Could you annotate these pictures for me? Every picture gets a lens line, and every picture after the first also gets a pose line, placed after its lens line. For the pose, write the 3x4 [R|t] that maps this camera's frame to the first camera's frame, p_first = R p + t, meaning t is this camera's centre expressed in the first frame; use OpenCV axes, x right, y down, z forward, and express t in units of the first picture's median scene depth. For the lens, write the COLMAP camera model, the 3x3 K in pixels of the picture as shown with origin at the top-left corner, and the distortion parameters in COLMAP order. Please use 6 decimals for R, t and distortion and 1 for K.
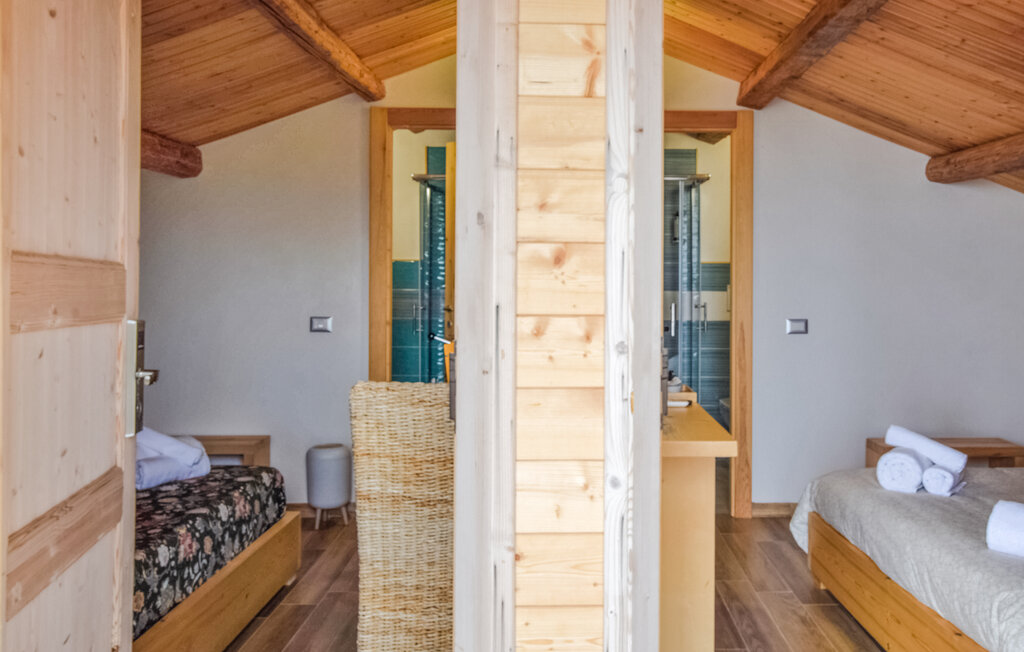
lens RADIAL K [[929.2, 0, 558.3], [0, 929.2, 284.9], [0, 0, 1]] dist [0.002818, 0.003406]
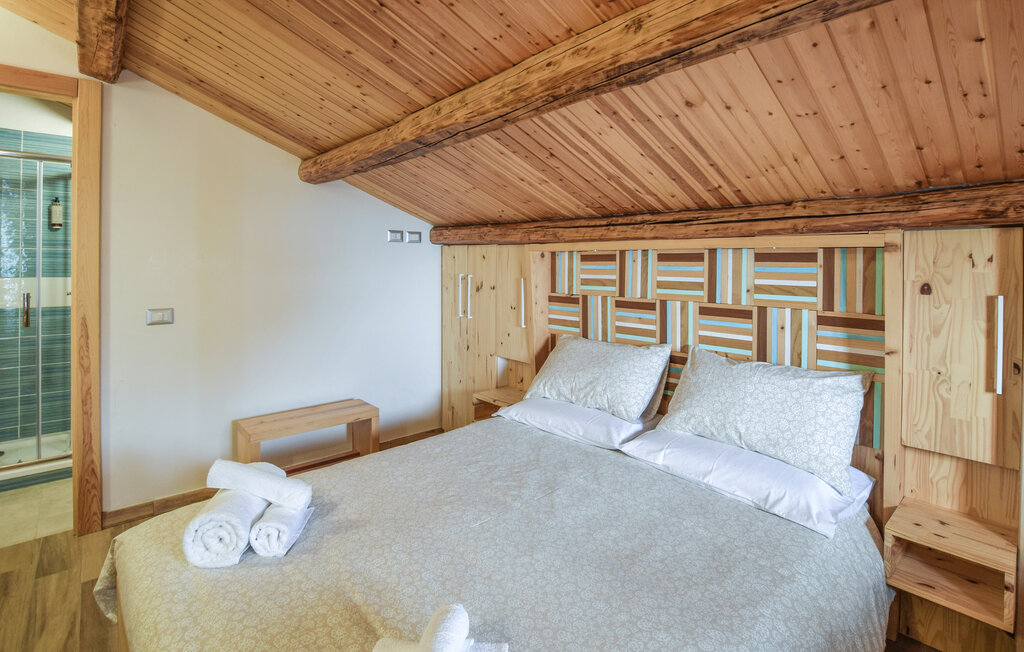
lens RADIAL K [[492.1, 0, 510.4], [0, 492.1, 269.0], [0, 0, 1]] dist [-0.000315, -0.000035]
pose [[0.753258, -0.005398, 0.657703, 0.219113], [0.002888, 0.999984, 0.004900, -0.006759], [-0.657719, -0.001792, 0.753261, 0.425807]]
